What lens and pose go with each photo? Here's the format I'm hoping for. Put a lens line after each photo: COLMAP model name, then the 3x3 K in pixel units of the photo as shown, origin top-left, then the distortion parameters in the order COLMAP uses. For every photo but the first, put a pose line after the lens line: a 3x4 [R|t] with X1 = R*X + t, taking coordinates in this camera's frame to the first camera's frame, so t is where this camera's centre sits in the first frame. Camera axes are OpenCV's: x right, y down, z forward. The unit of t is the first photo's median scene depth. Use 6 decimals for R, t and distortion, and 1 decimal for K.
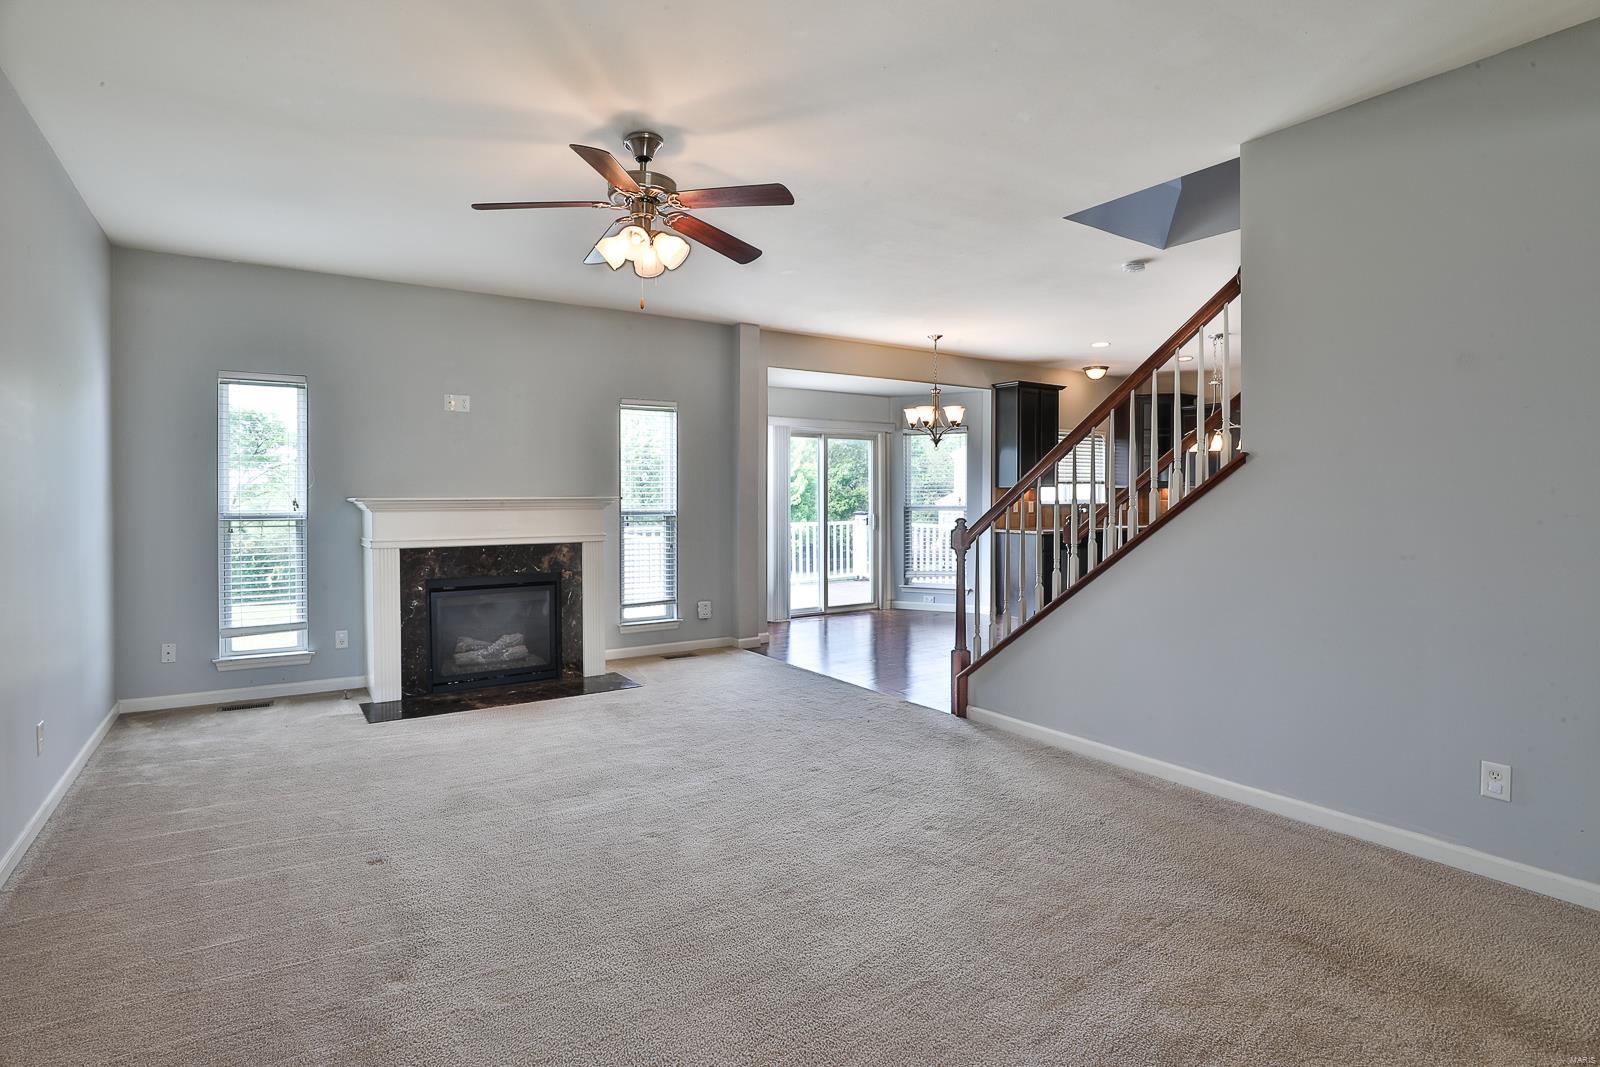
lens RADIAL K [[803.4, 0, 784.9], [0, 803.4, 497.1], [0, 0, 1]] dist [-0.002299, 0.000140]
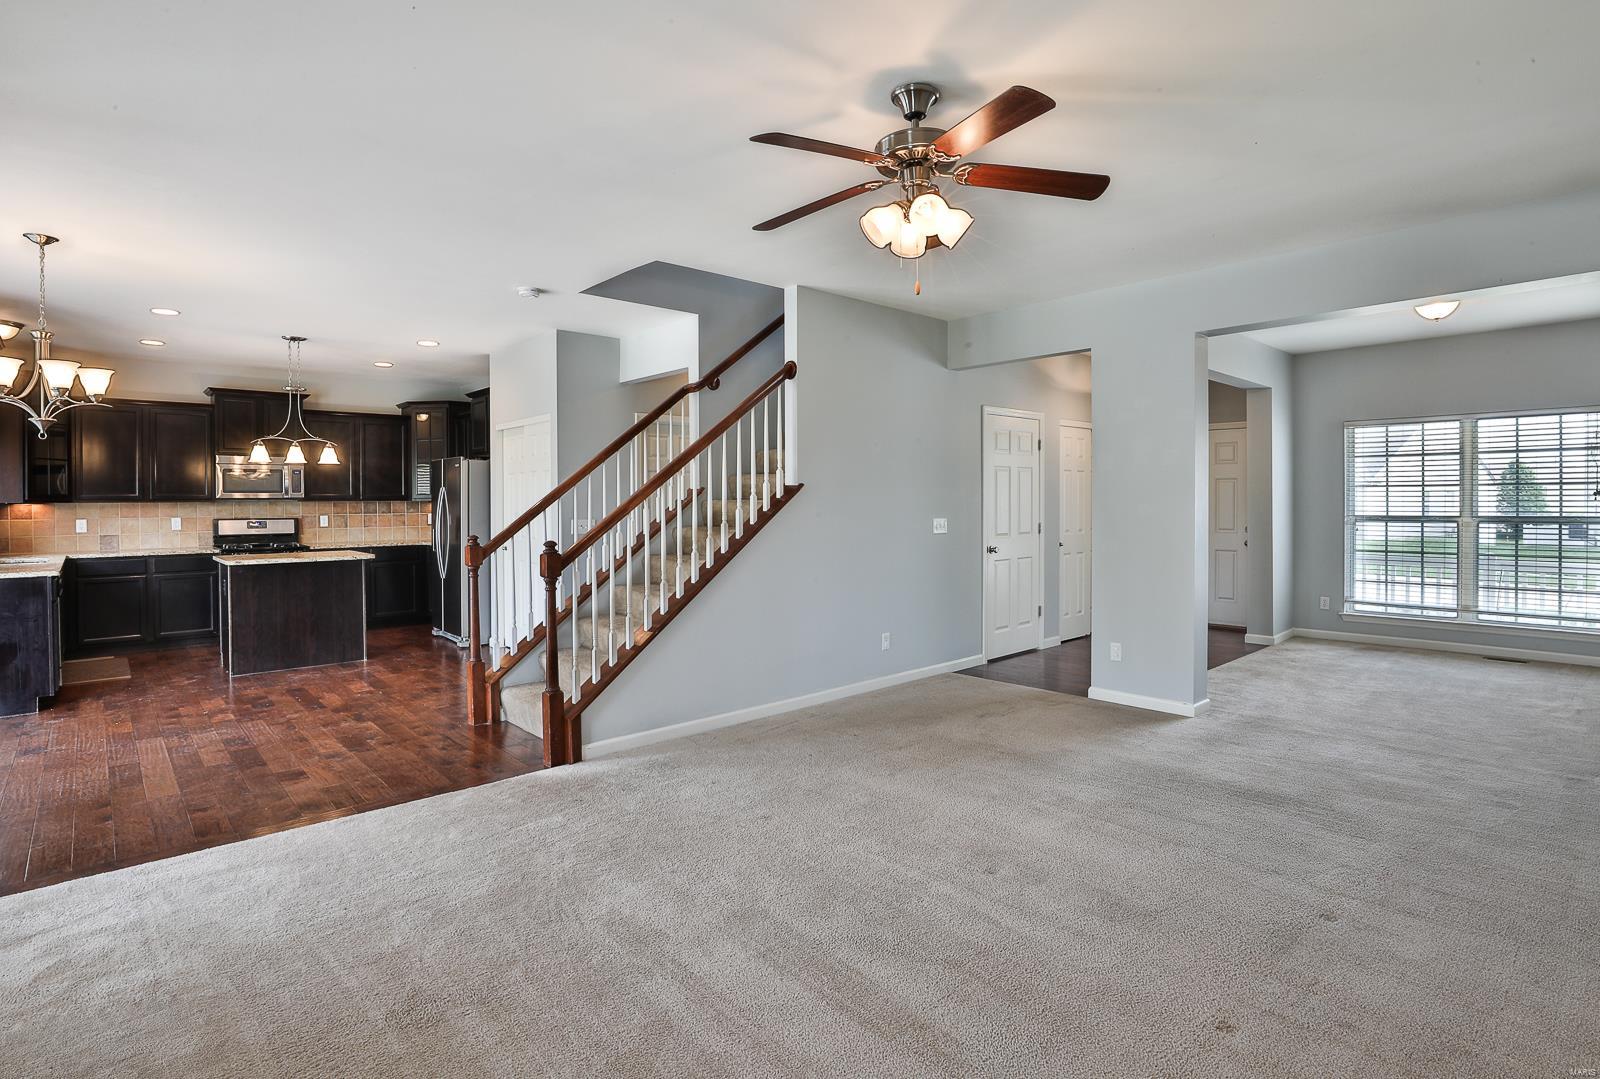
lens RADIAL K [[800.0, 0, 792.0], [0, 800.0, 512.0], [0, 0, 1]] dist [-0.022051, 0.001044]
pose [[-0.142333, -0.013652, 0.989725, -0.356002], [0.008294, 0.999853, 0.014985, -0.008760], [-0.989784, 0.010342, -0.142199, 0.453928]]
